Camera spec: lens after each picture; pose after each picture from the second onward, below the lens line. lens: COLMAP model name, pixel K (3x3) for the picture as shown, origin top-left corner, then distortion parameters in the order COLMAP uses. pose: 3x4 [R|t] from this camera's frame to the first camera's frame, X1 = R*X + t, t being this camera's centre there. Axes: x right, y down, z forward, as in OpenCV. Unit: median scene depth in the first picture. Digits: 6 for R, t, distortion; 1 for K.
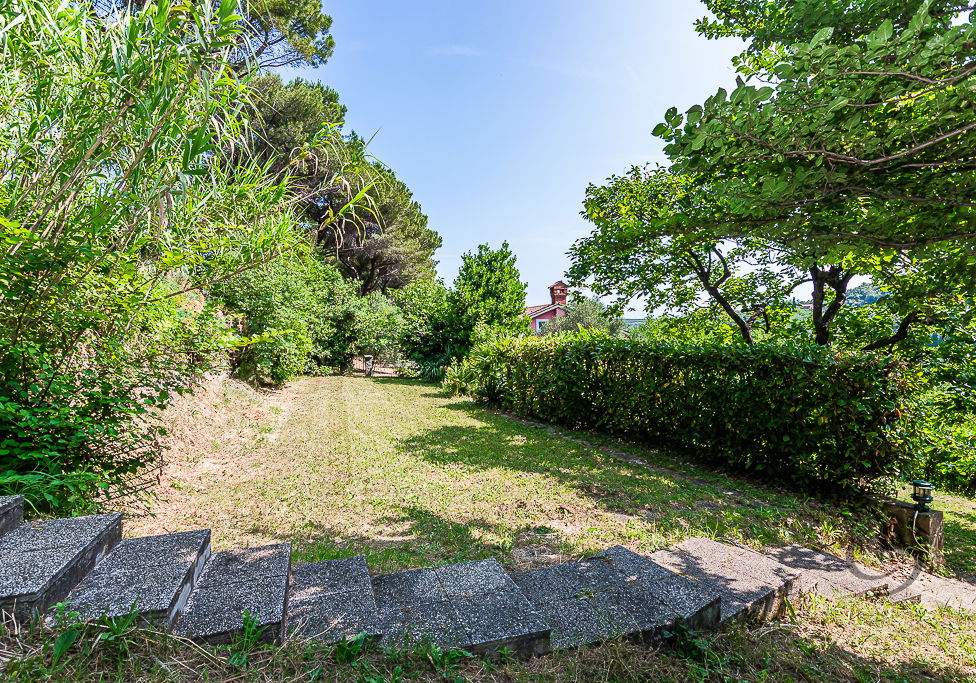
lens RADIAL K [[490.0, 0, 485.2], [0, 490.0, 345.0], [0, 0, 1]] dist [0.001390, -0.000068]
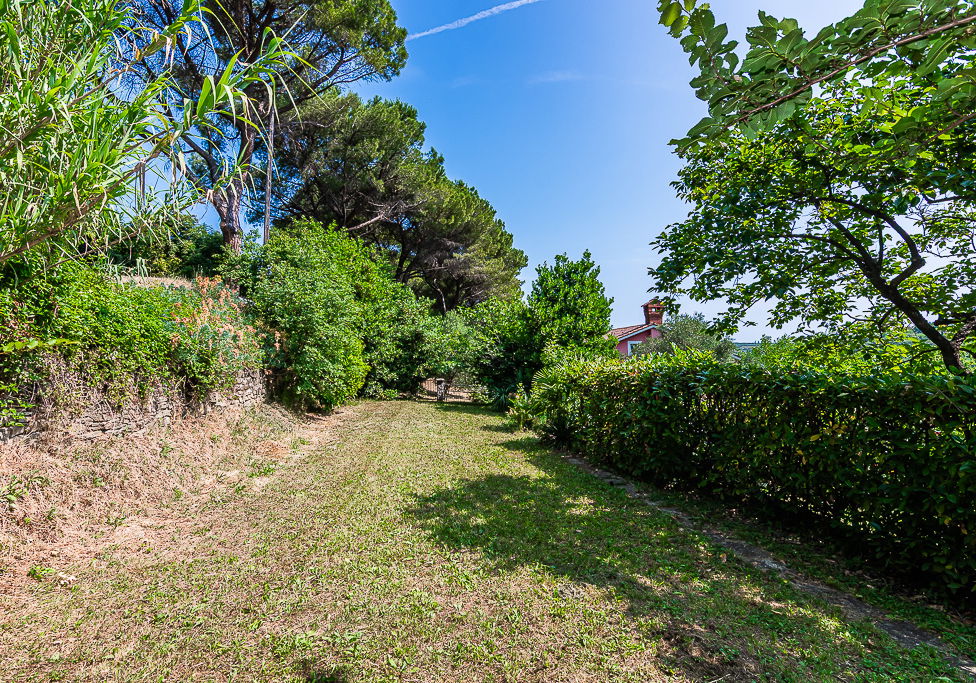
lens RADIAL K [[490.0, 0, 485.2], [0, 490.0, 345.0], [0, 0, 1]] dist [0.001390, -0.000068]
pose [[0.982147, 0.003900, -0.188074, 0.030615], [-0.012712, 0.998876, -0.045669, -0.001828], [0.187685, 0.047244, 0.981092, 0.129106]]
